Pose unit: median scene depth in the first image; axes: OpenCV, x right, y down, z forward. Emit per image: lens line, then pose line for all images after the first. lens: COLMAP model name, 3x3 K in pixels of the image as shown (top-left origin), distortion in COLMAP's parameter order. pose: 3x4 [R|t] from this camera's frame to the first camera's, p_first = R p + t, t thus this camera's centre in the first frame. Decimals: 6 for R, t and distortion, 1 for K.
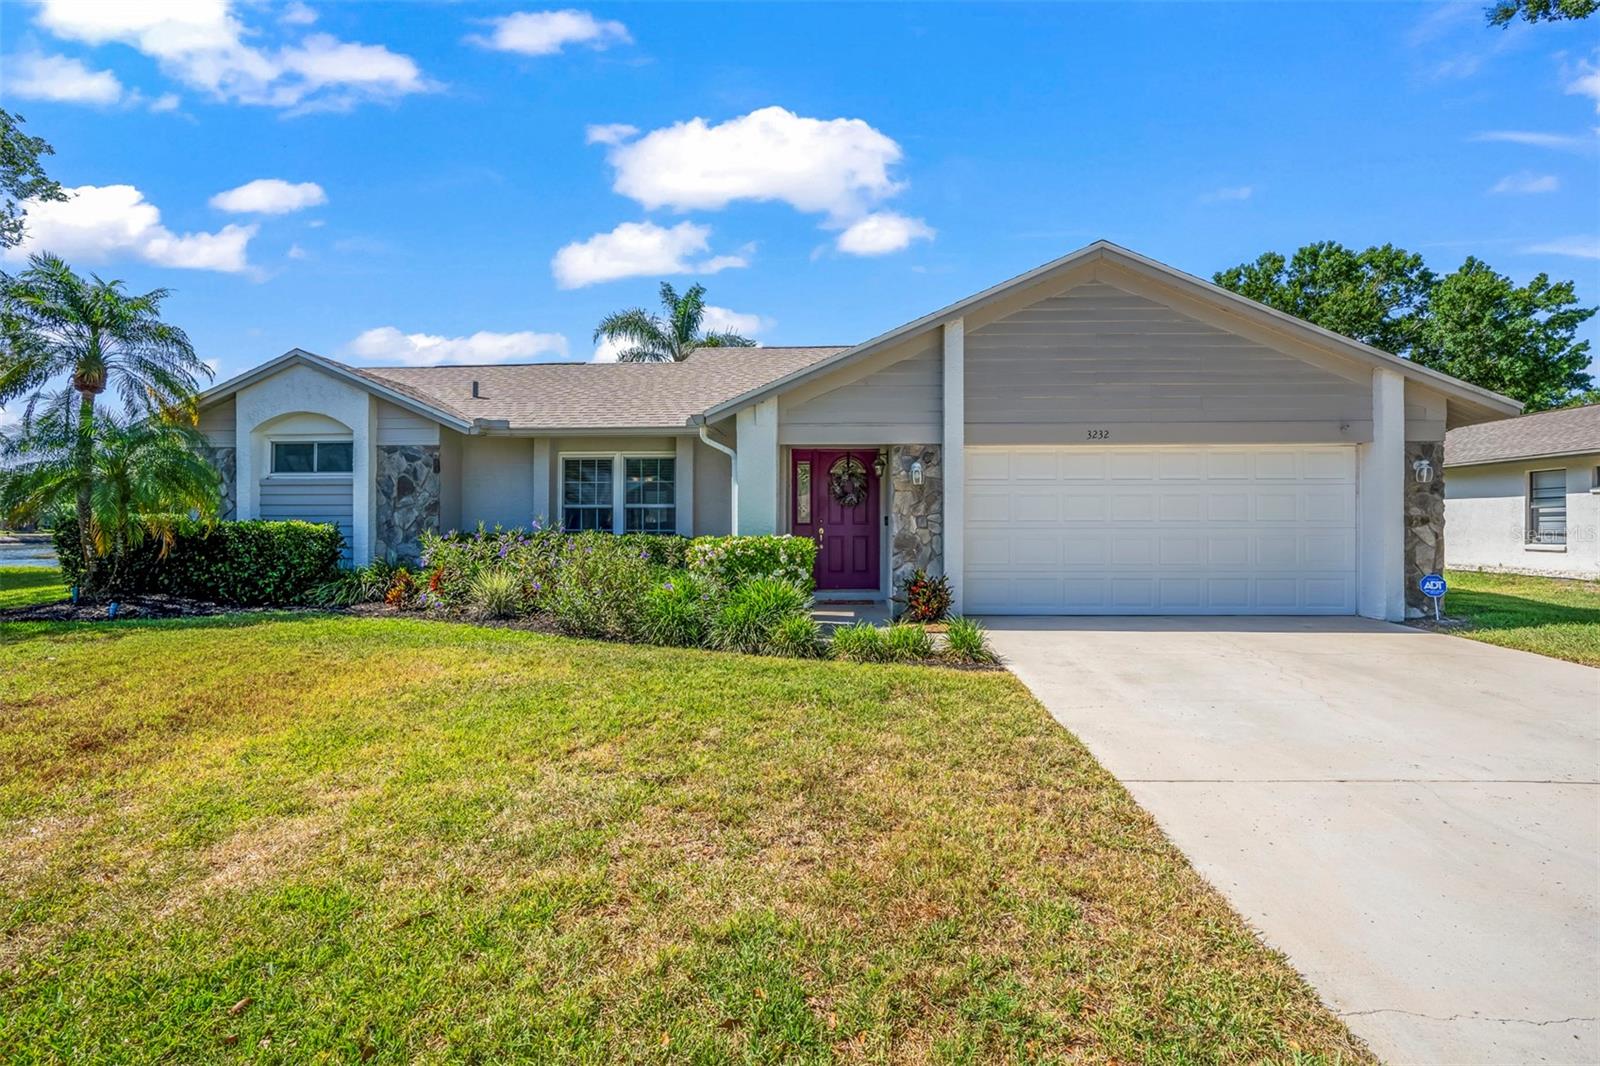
lens RADIAL K [[770.2, 0, 802.1], [0, 770.2, 526.3], [0, 0, 1]] dist [-0.056286, 0.026351]
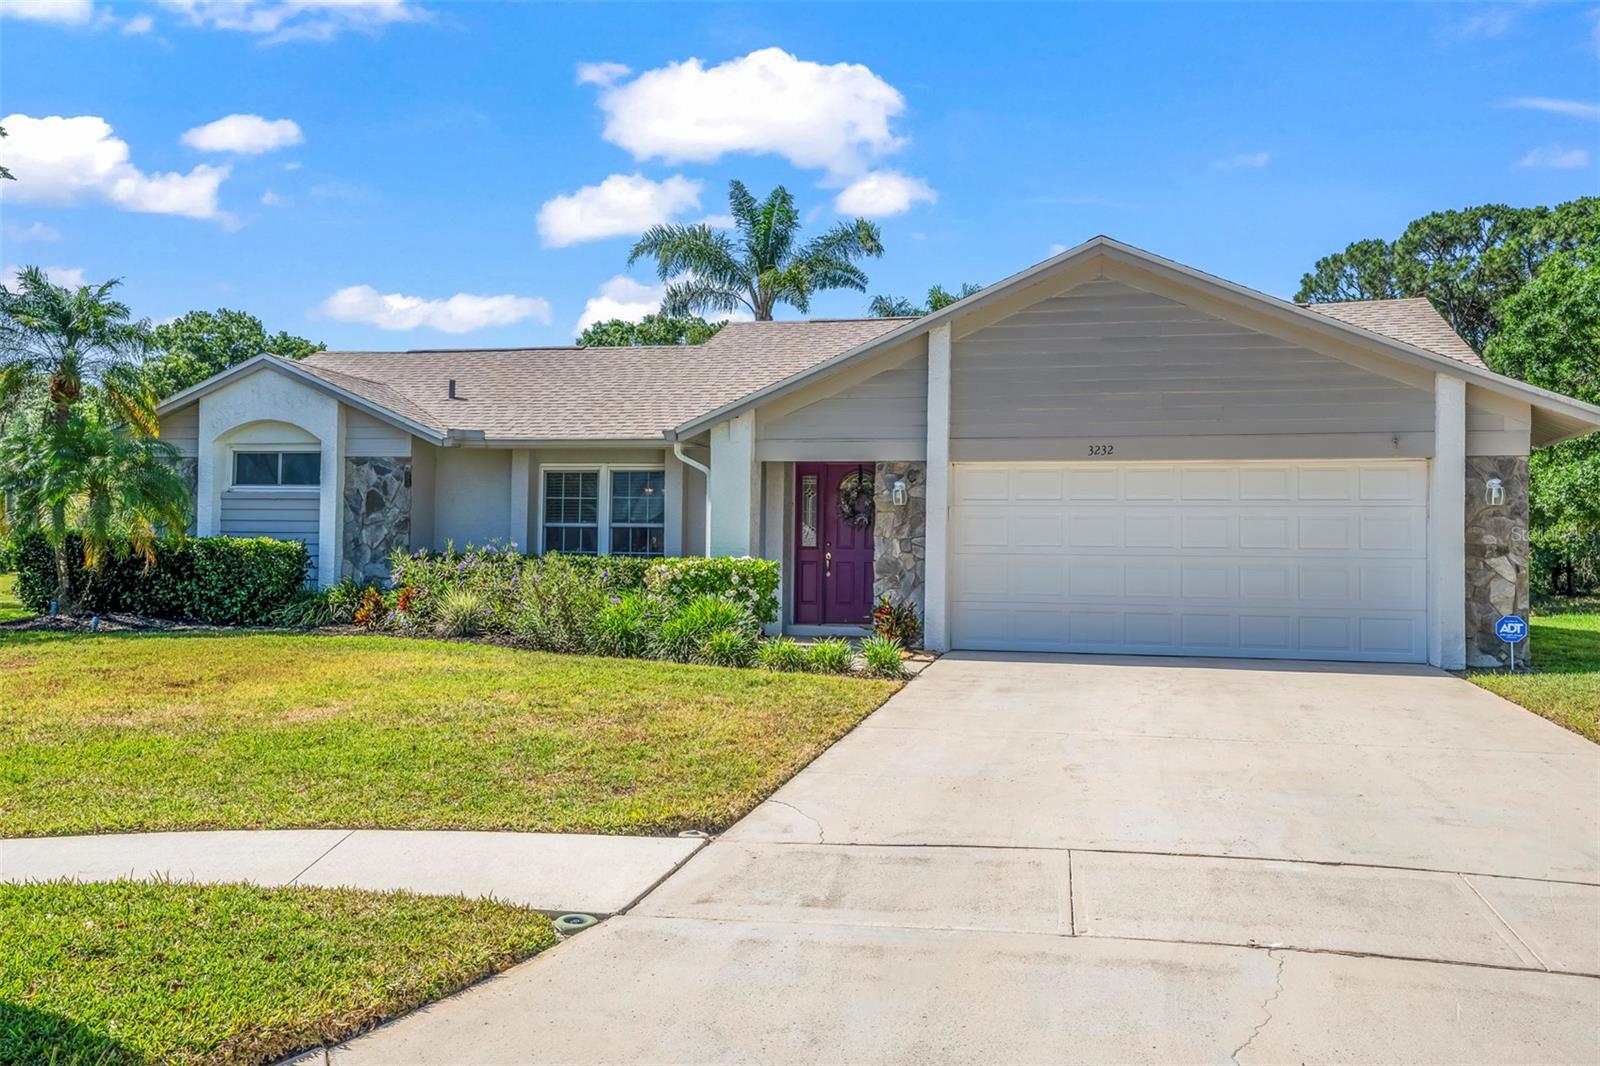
lens RADIAL K [[1382.3, 0, 794.3], [0, 1382.3, 519.0], [0, 0, 1]] dist [0.064267, 0.004636]
pose [[0.984737, 0.007695, -0.173881, 0.273017], [-0.012662, 0.999542, -0.027477, 0.008484], [0.173590, 0.029259, 0.984383, -0.572370]]
